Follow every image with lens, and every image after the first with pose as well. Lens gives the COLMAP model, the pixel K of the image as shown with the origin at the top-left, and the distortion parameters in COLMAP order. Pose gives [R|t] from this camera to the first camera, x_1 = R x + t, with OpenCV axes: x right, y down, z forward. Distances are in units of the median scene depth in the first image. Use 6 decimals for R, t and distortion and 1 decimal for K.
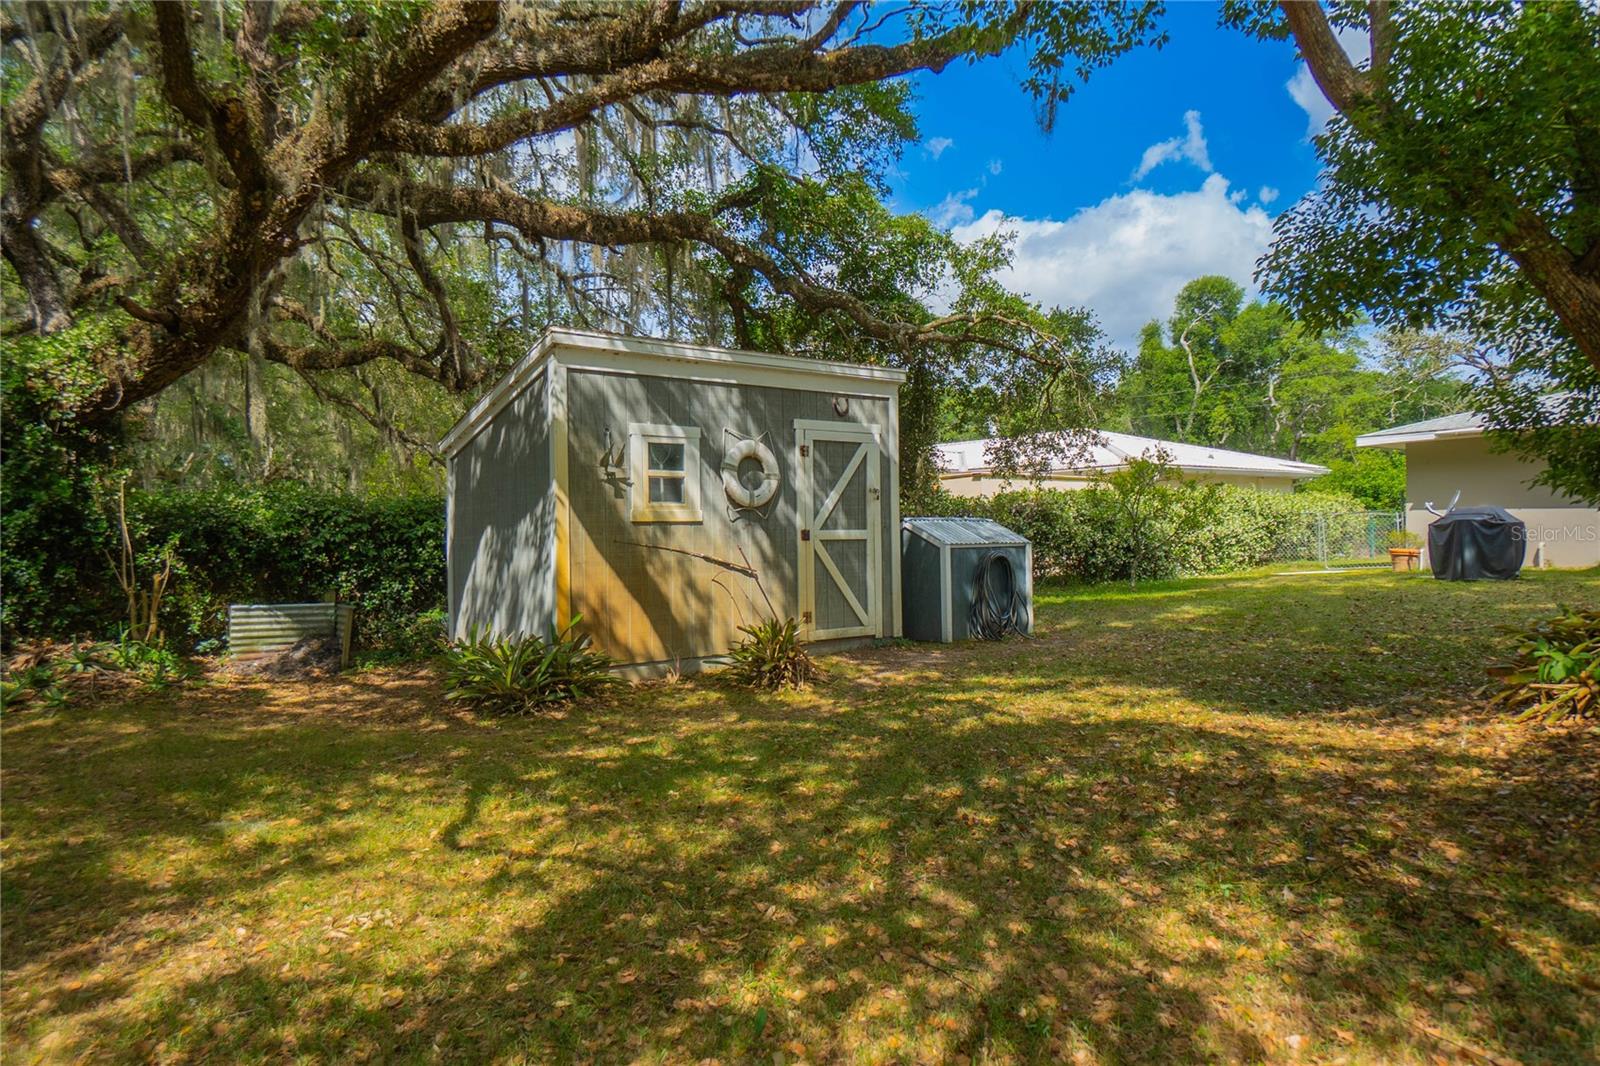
lens RADIAL K [[1011.3, 0, 800.0], [0, 1011.3, 533.0], [0, 0, 1]] dist [0.001566, 0.002569]
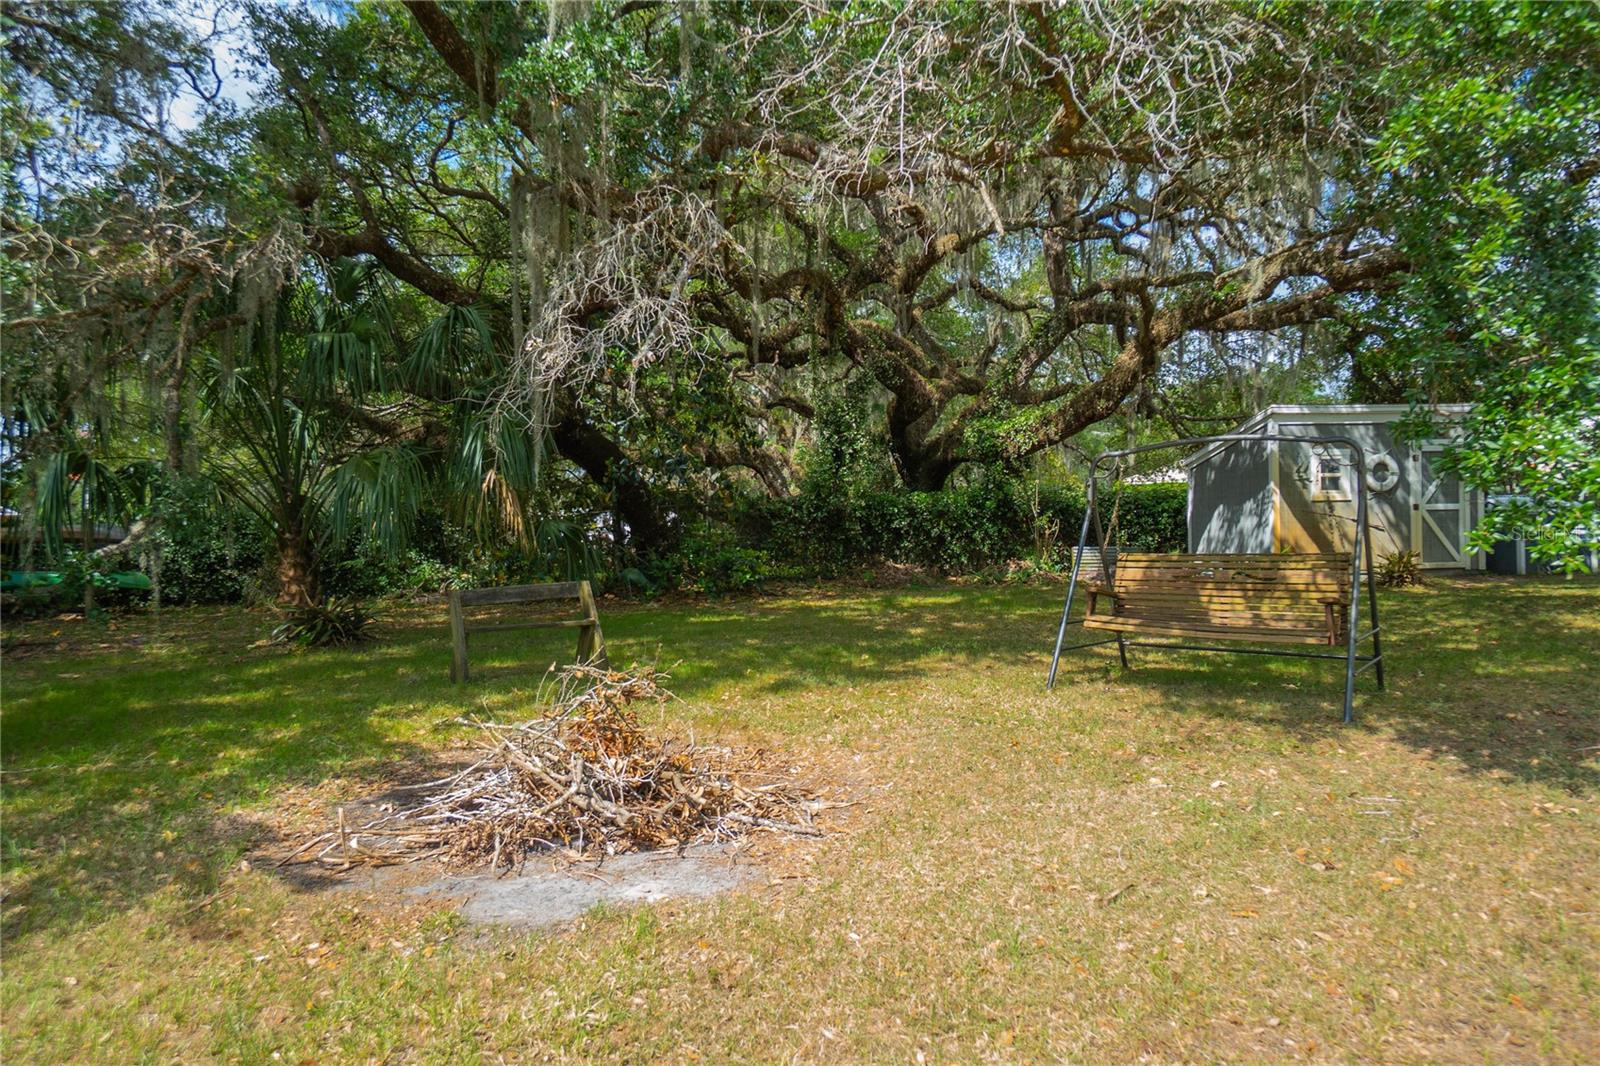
lens RADIAL K [[1011.3, 0, 800.0], [0, 1011.3, 533.0], [0, 0, 1]] dist [0.001566, 0.002569]
pose [[0.871107, -0.002811, -0.491084, -0.066604], [0.011404, 0.999830, 0.014506, 0.009304], [0.490960, -0.018237, 0.870991, -1.087465]]
